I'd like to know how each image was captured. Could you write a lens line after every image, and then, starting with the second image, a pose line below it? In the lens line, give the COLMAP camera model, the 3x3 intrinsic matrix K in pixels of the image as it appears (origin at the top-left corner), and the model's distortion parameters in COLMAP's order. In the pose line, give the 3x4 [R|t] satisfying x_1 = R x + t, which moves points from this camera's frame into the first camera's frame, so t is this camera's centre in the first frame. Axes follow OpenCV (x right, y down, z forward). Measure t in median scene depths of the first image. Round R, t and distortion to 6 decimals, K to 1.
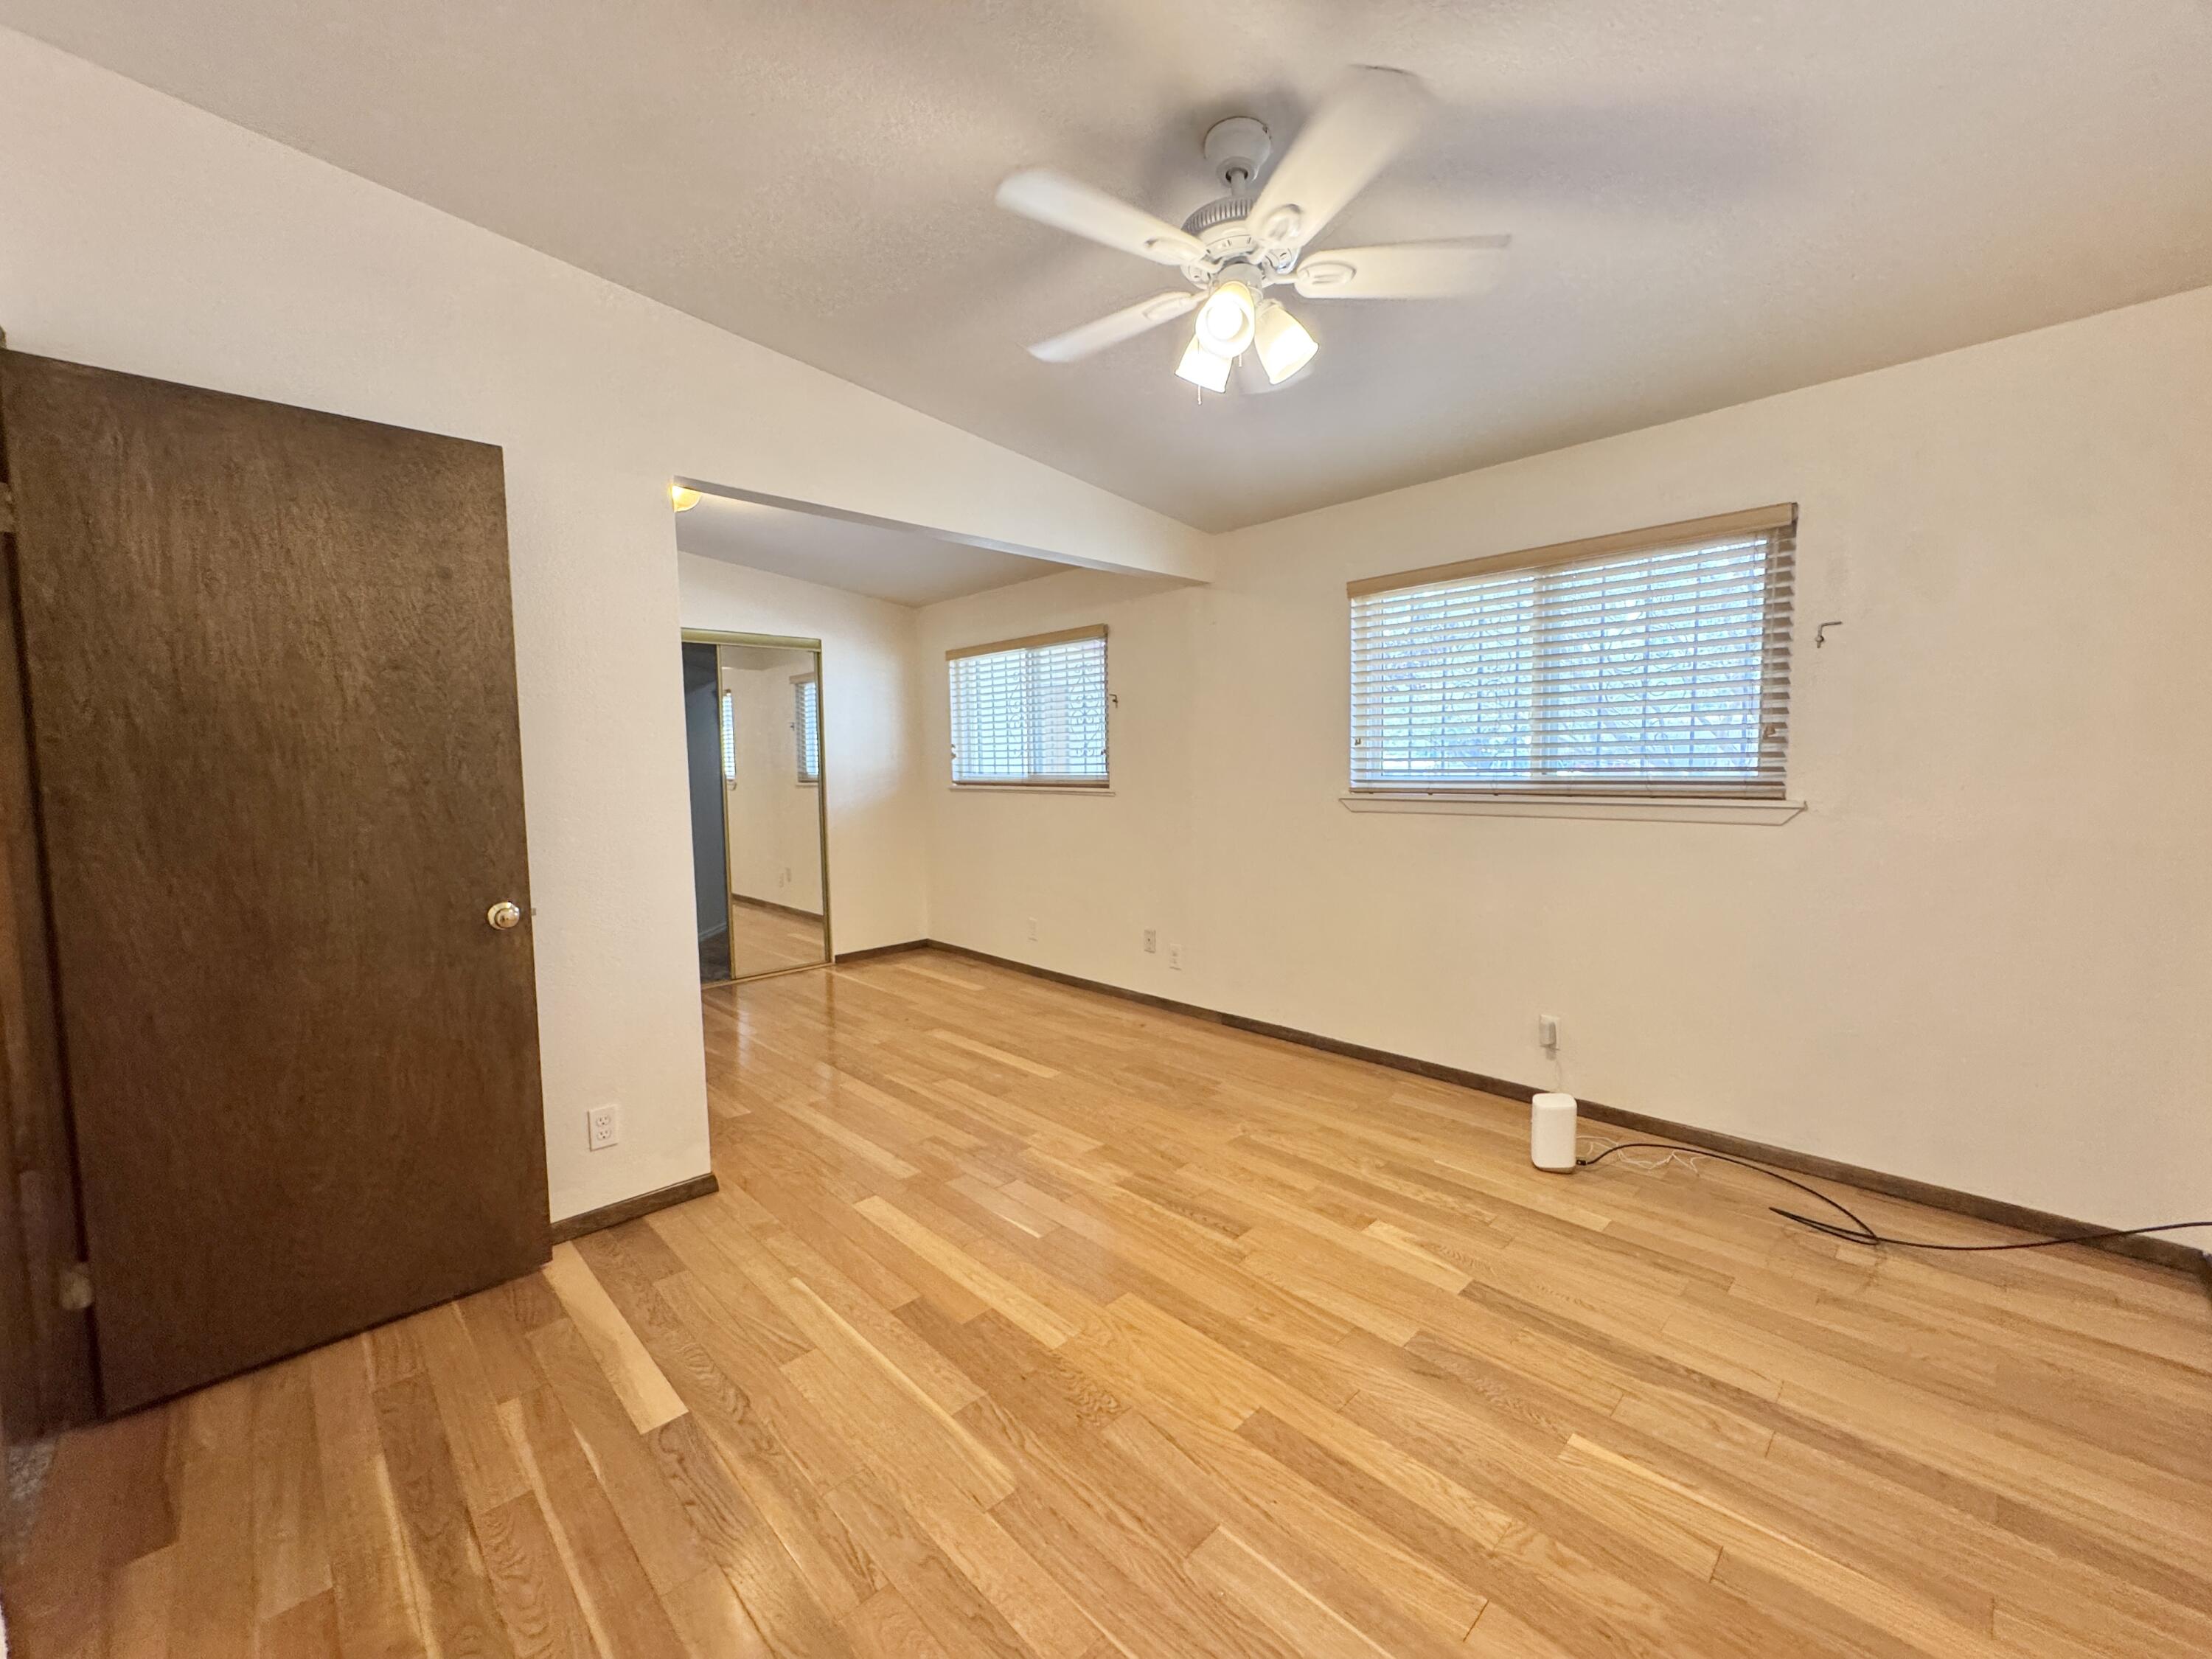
lens RADIAL K [[890.7, 0, 1106.6], [0, 890.7, 829.5], [0, 0, 1]] dist [-0.002714, -0.000047]
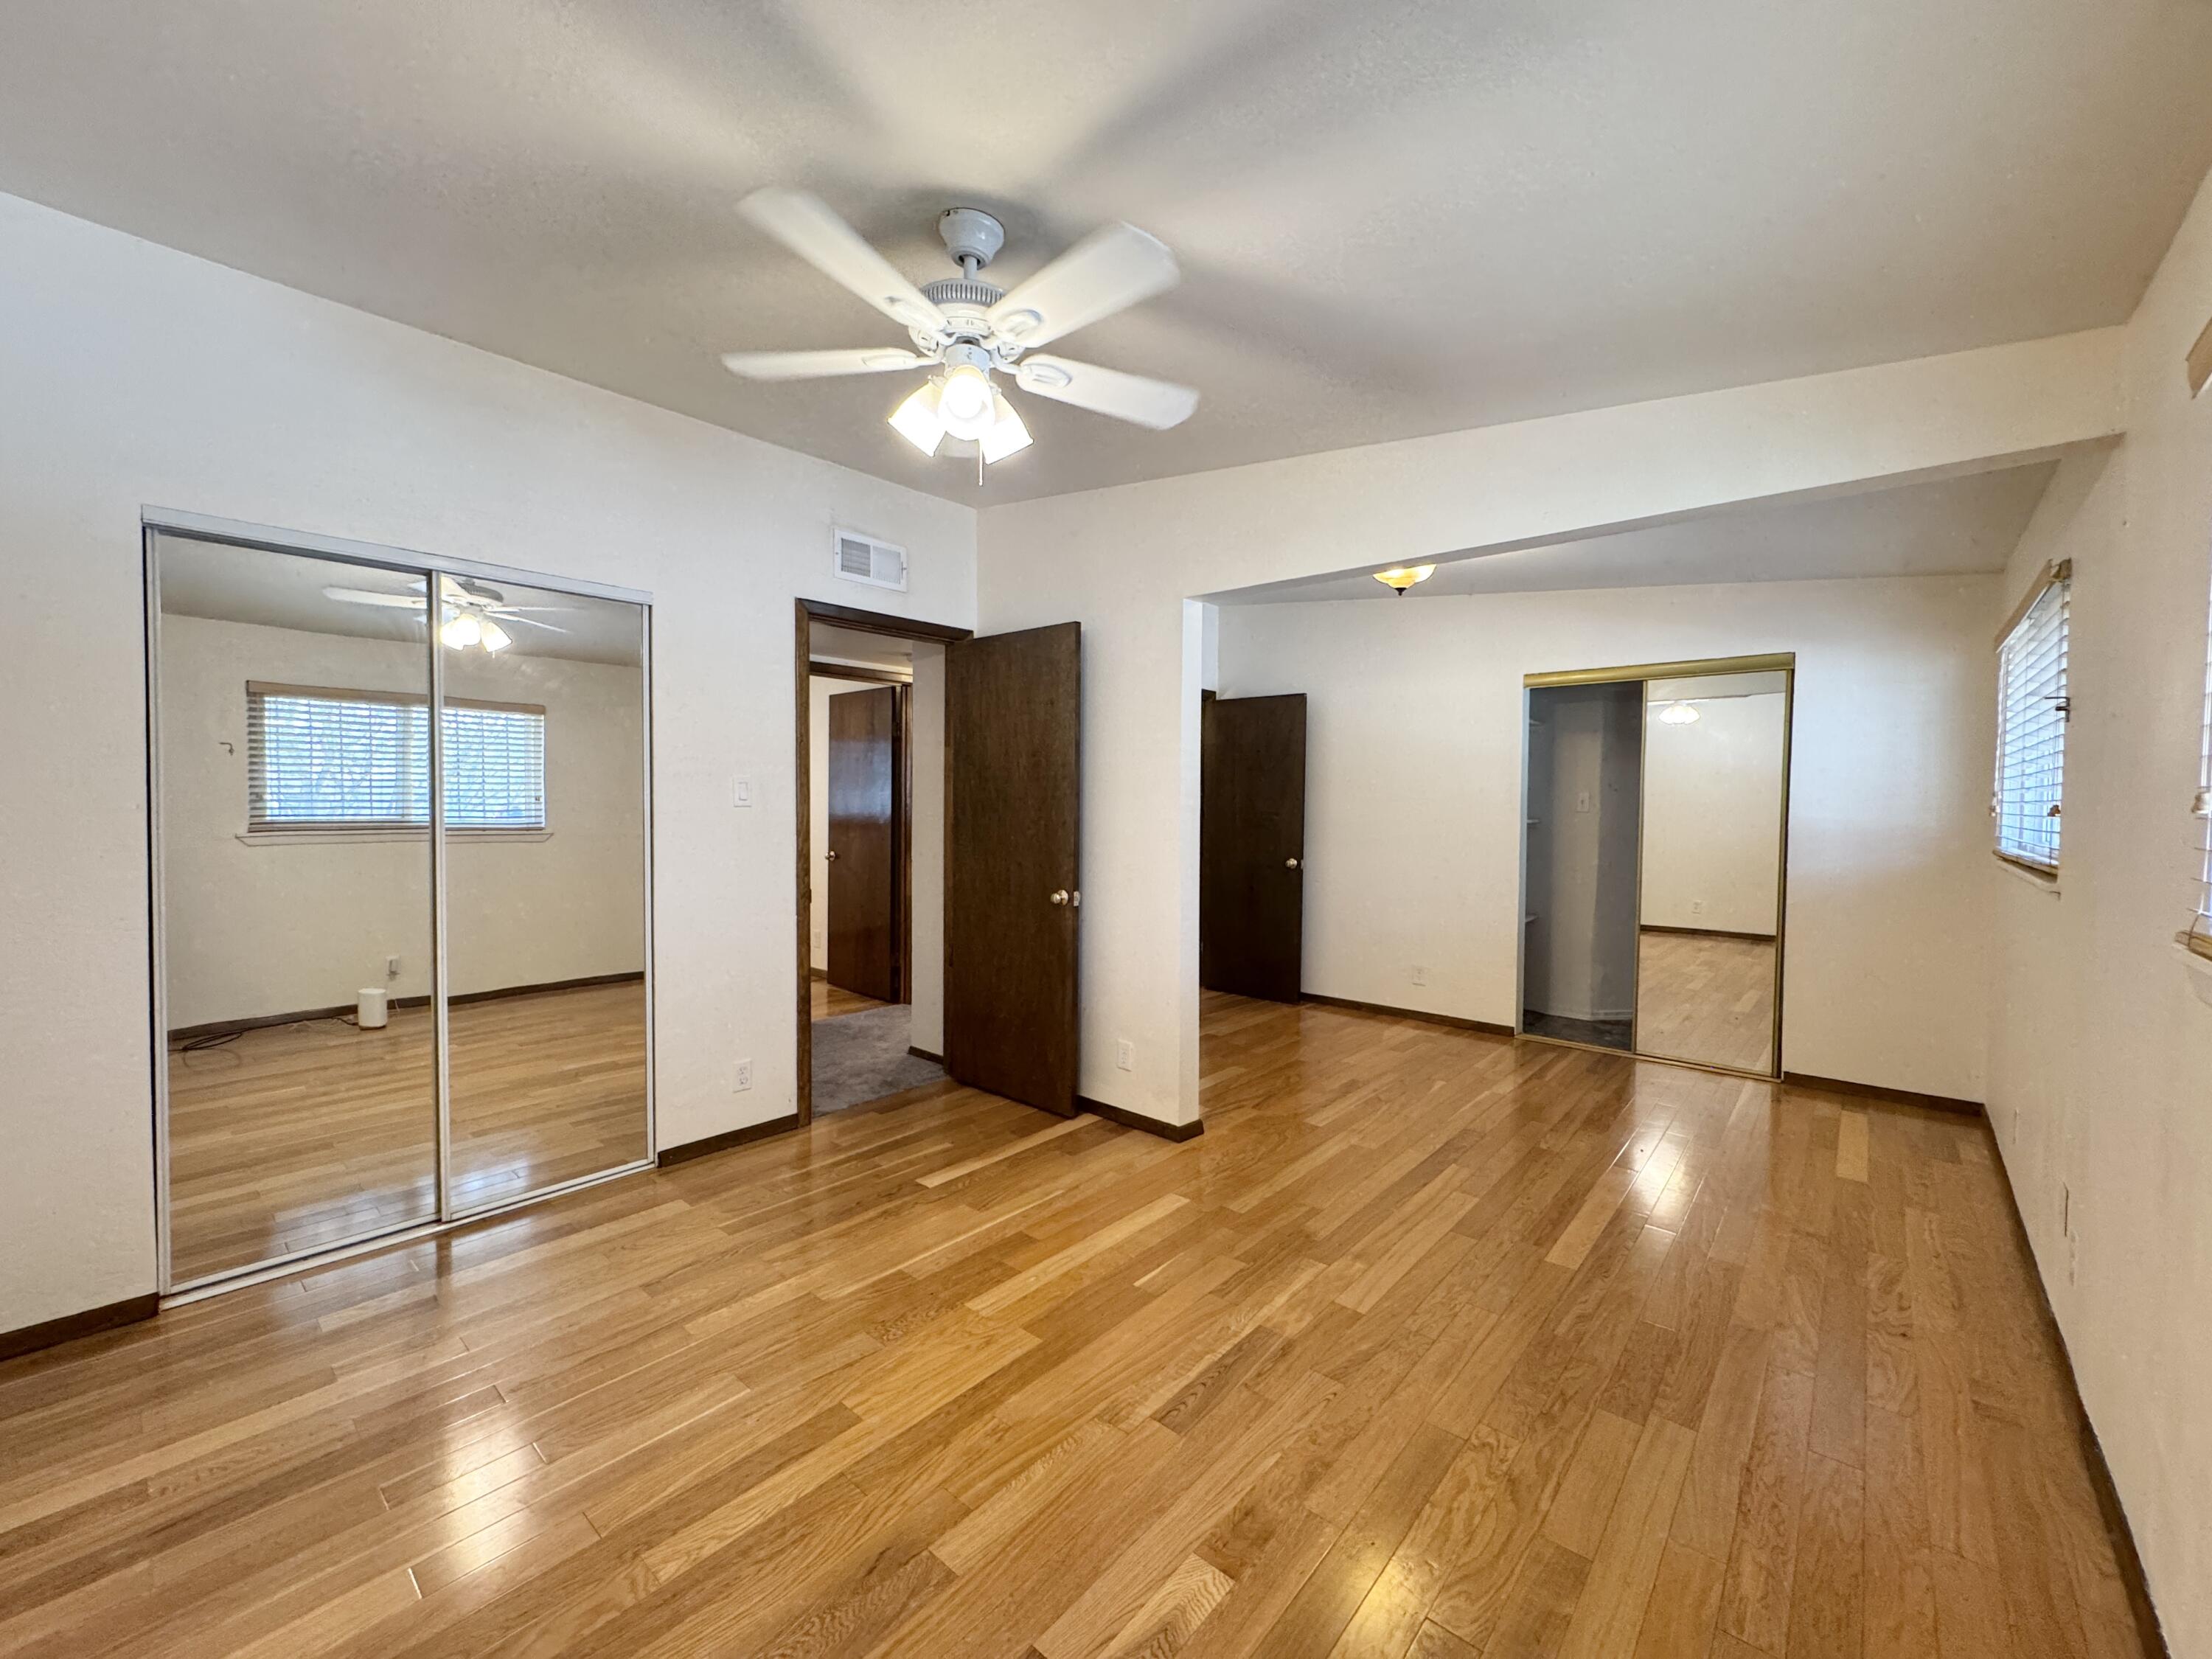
lens RADIAL K [[890.7, 0, 1106.2], [0, 890.7, 825.8], [0, 0, 1]] dist [-0.002714, -0.000047]
pose [[0.078785, 0.045704, -0.995843, 1.089195], [-0.087752, 0.995389, 0.038740, -0.120030], [0.993022, 0.084335, 0.082432, 1.004993]]
